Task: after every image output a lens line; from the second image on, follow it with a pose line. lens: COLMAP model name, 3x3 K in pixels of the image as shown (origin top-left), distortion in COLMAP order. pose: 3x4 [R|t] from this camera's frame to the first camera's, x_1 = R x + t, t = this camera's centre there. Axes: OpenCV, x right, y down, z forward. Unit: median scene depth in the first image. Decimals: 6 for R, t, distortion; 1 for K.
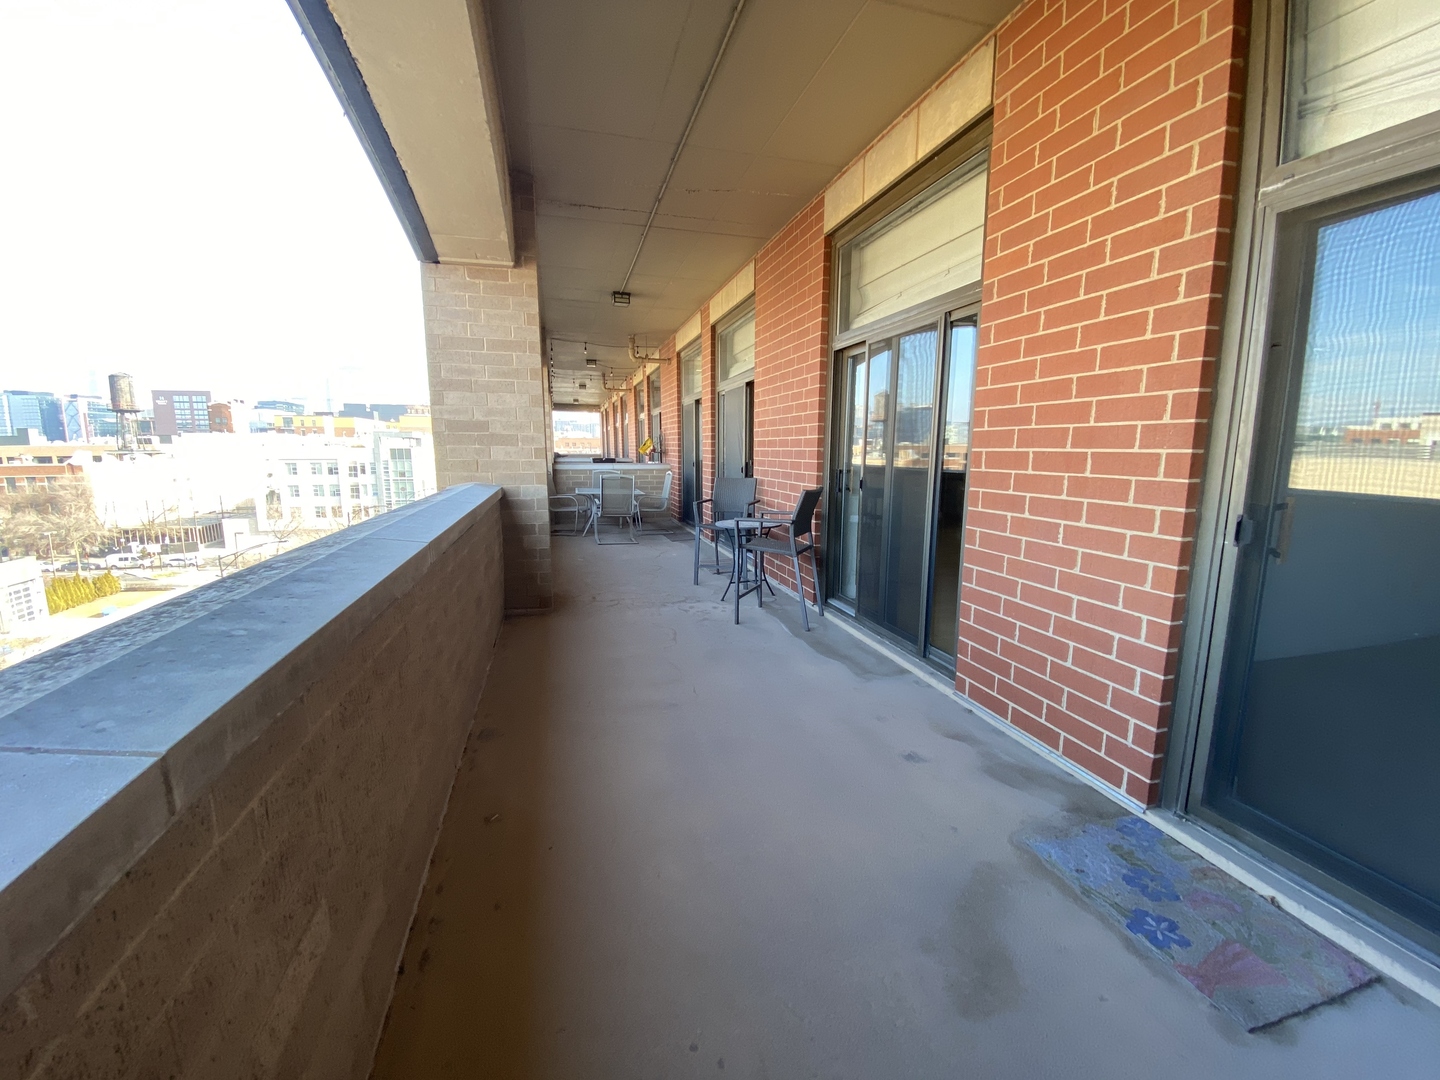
lens RADIAL K [[578.6, 0, 716.5], [0, 578.6, 547.3], [0, 0, 1]] dist [0.032592, -0.026505]
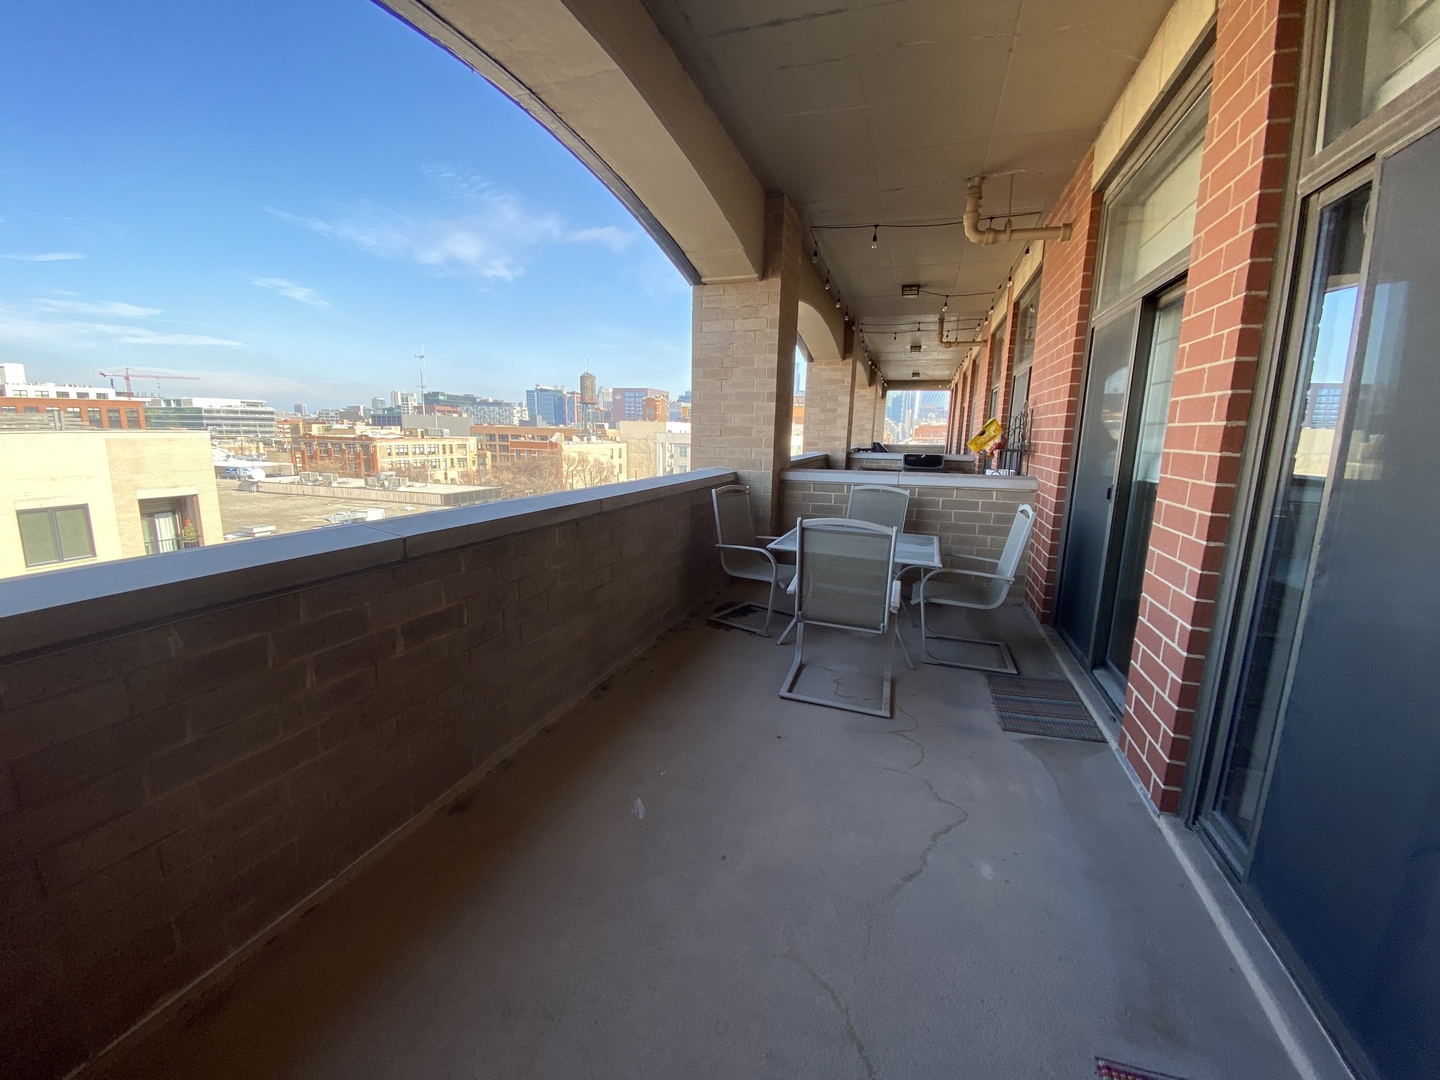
lens RADIAL K [[578.6, 0, 716.5], [0, 578.6, 547.3], [0, 0, 1]] dist [0.032592, -0.026505]
pose [[0.830080, 0.120743, -0.544415, -0.036353], [-0.109585, 0.992561, 0.053048, -0.094680], [0.546770, 0.015626, 0.837137, 0.526371]]
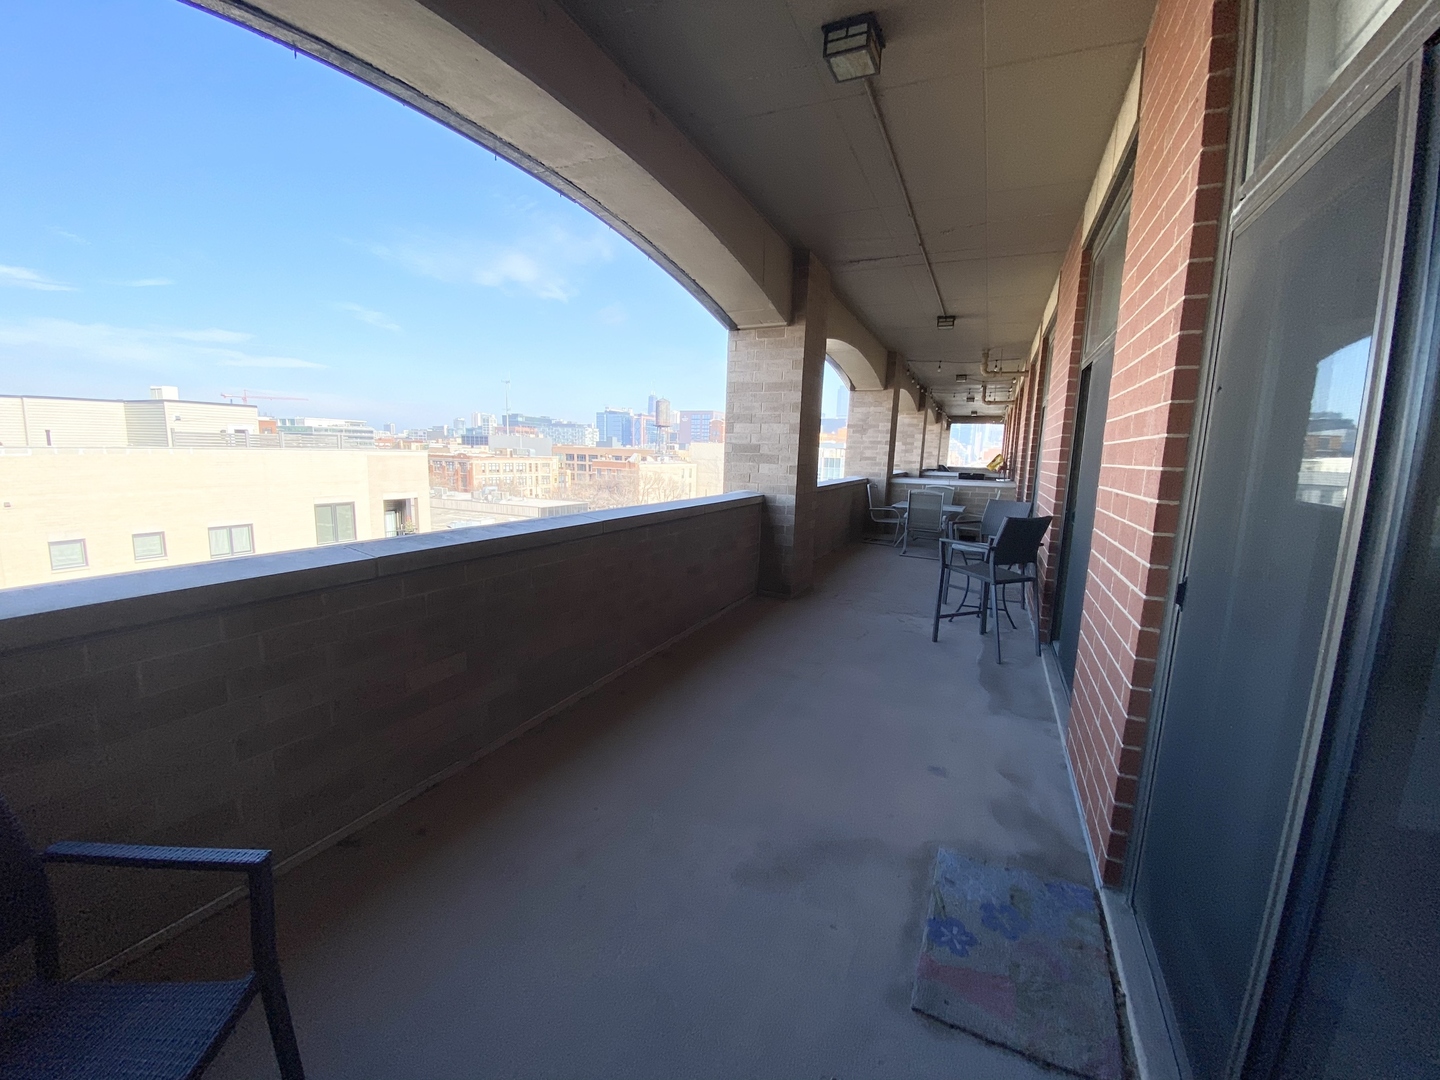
lens RADIAL K [[578.6, 0, 716.5], [0, 578.6, 547.3], [0, 0, 1]] dist [0.032592, -0.026505]
pose [[0.767393, 0.122529, -0.629360, 0.161521], [-0.133385, 0.990603, 0.030218, -0.005586], [0.627149, 0.060758, 0.776526, -0.026486]]
